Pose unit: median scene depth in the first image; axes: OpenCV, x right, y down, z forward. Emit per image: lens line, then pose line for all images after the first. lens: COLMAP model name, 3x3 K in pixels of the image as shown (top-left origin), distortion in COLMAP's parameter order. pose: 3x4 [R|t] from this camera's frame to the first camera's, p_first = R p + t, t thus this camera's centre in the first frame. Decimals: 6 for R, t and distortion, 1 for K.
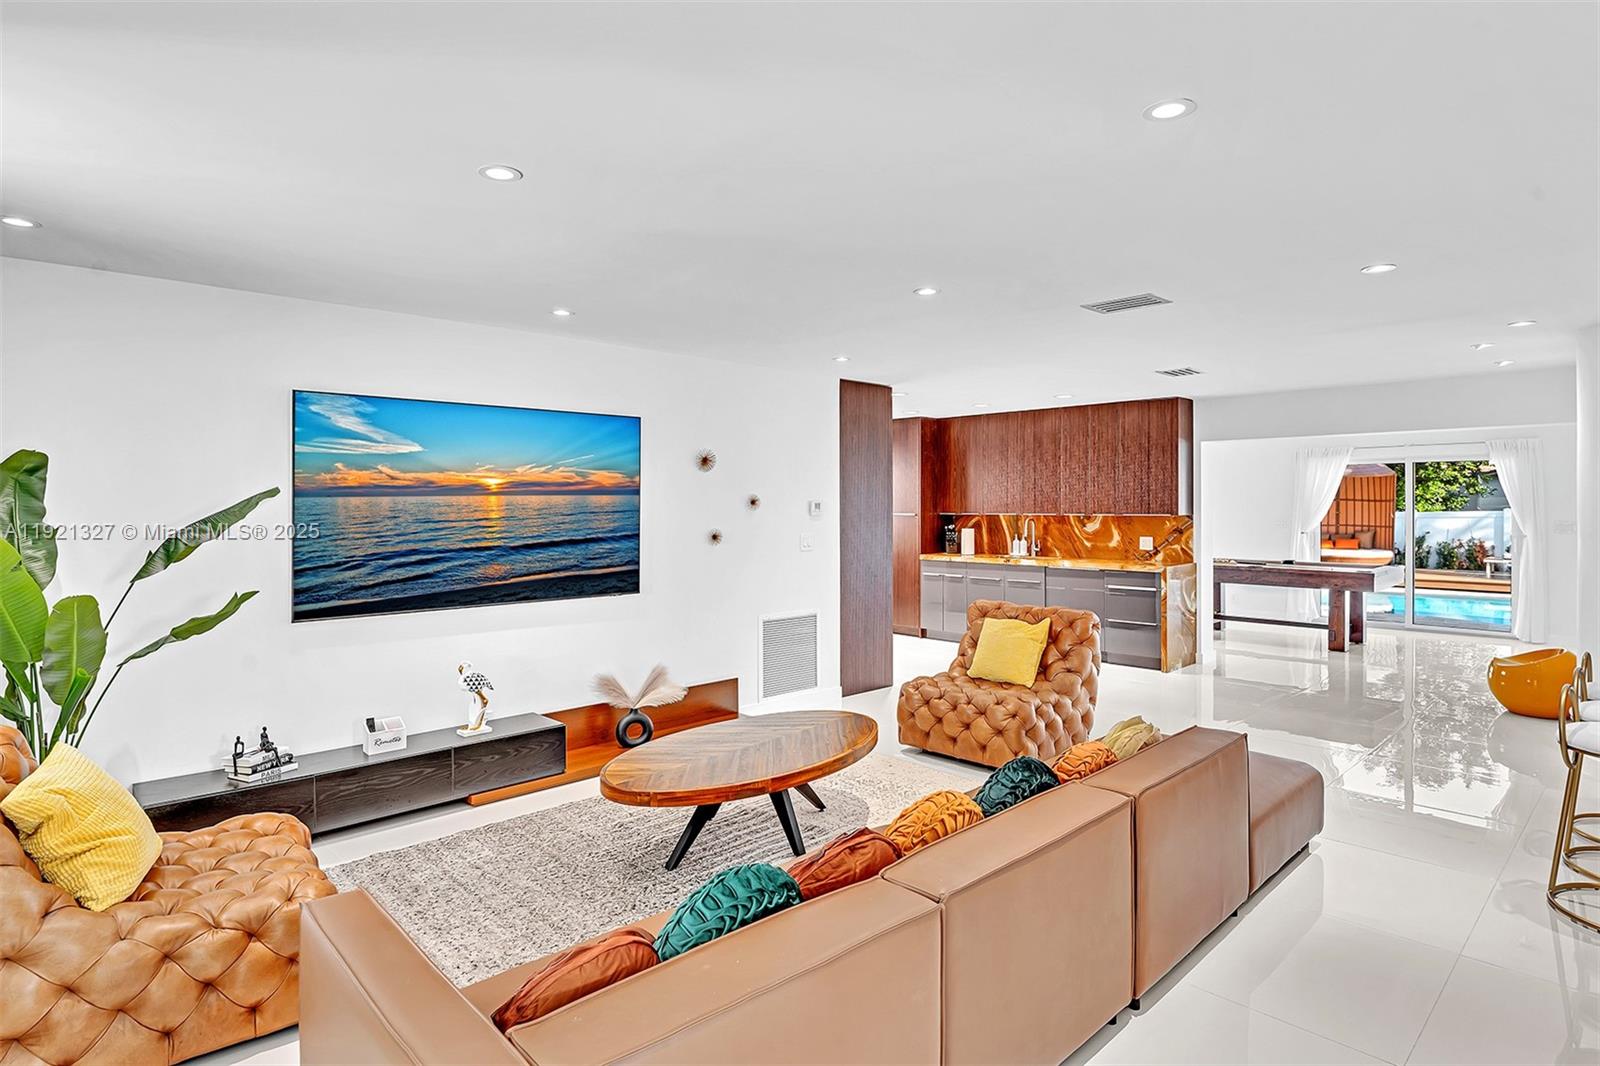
lens RADIAL K [[864.9, 0, 802.8], [0, 864.9, 505.8], [0, 0, 1]] dist [-0.010526, -0.003704]
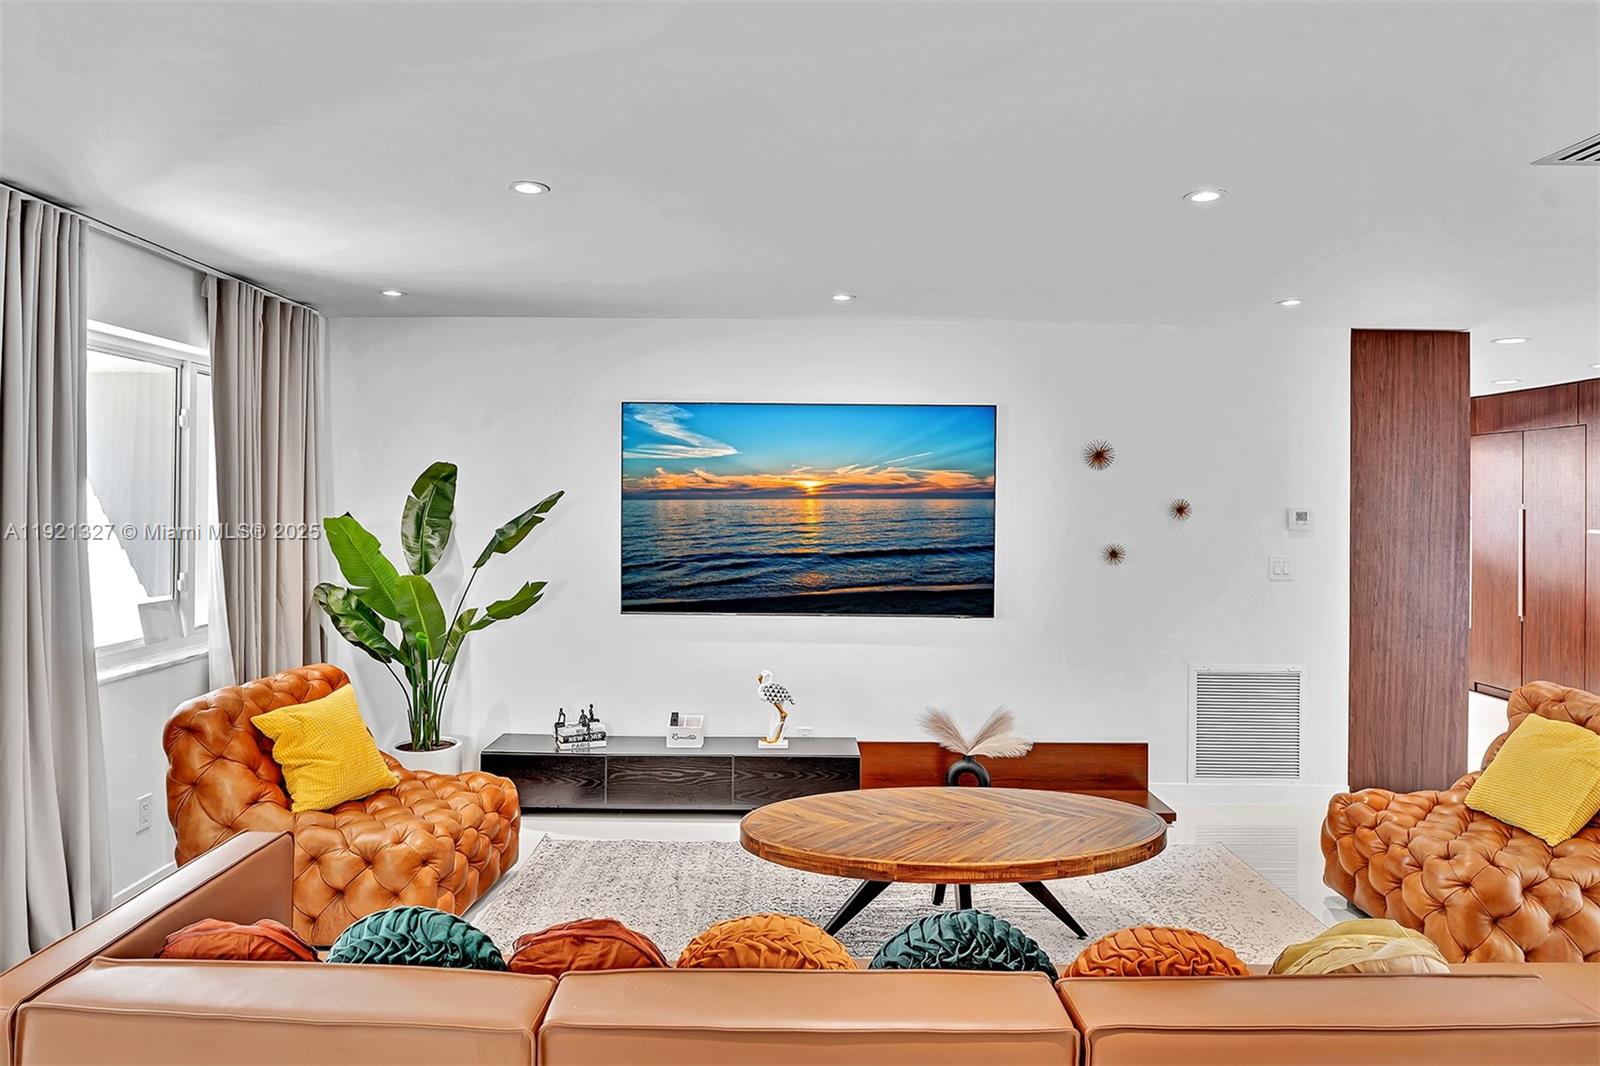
lens RADIAL K [[986.3, 0, 731.2], [0, 986.3, 494.2], [0, 0, 1]] dist [-0.031788, 0.006249]
pose [[0.710810, 0.004767, -0.703368, 0.314061], [-0.012588, 0.999903, -0.005944, -0.009087], [0.703272, 0.013079, 0.710801, 0.165767]]
